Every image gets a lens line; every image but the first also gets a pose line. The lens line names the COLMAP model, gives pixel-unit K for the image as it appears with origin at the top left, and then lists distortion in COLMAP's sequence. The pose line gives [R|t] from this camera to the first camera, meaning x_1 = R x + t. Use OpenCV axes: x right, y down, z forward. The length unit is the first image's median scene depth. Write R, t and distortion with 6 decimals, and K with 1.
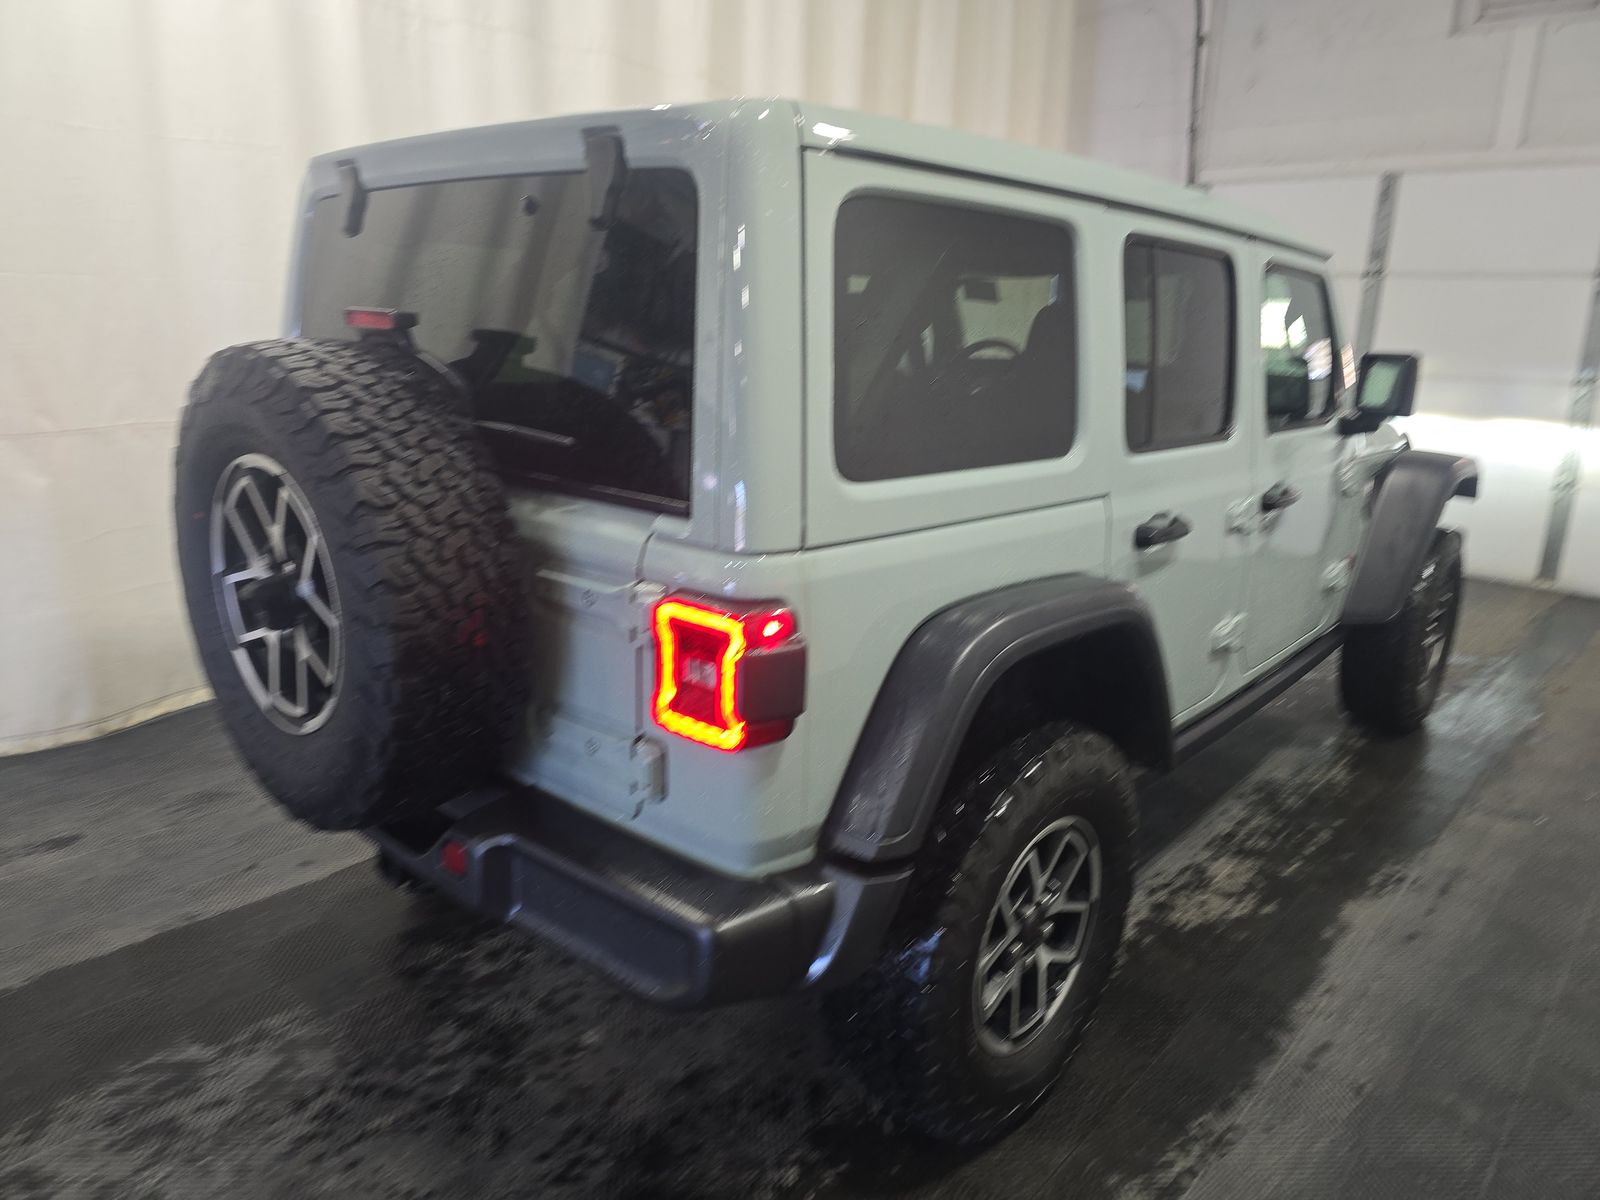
lens RADIAL K [[1129.7, 0, 818.8], [0, 1129.7, 597.0], [0, 0, 1]] dist [0.003873, 0.001725]
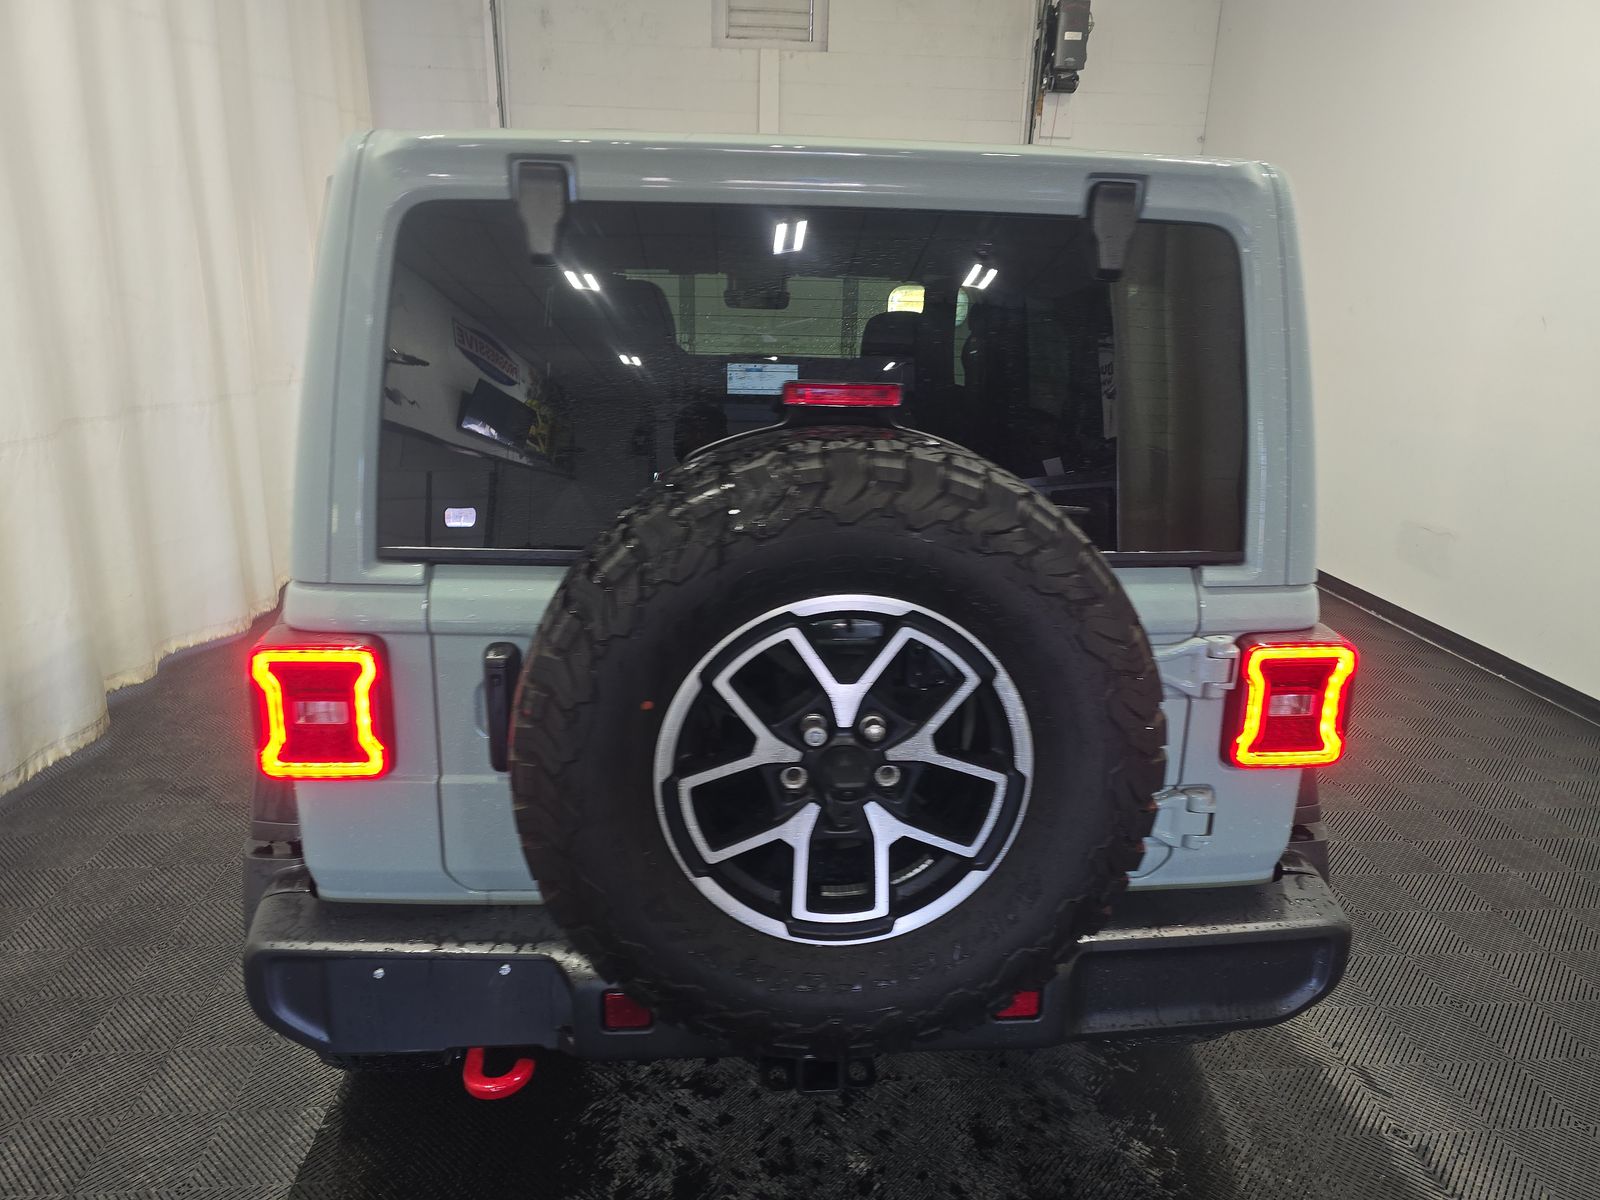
lens RADIAL K [[1129.7, 0, 818.8], [0, 1129.7, 597.0], [0, 0, 1]] dist [0.003873, 0.001725]
pose [[0.673898, -0.209641, 0.708457, -1.029054], [0.181575, 0.976483, 0.116236, -0.212862], [-0.716165, 0.050307, 0.696116, 0.511233]]
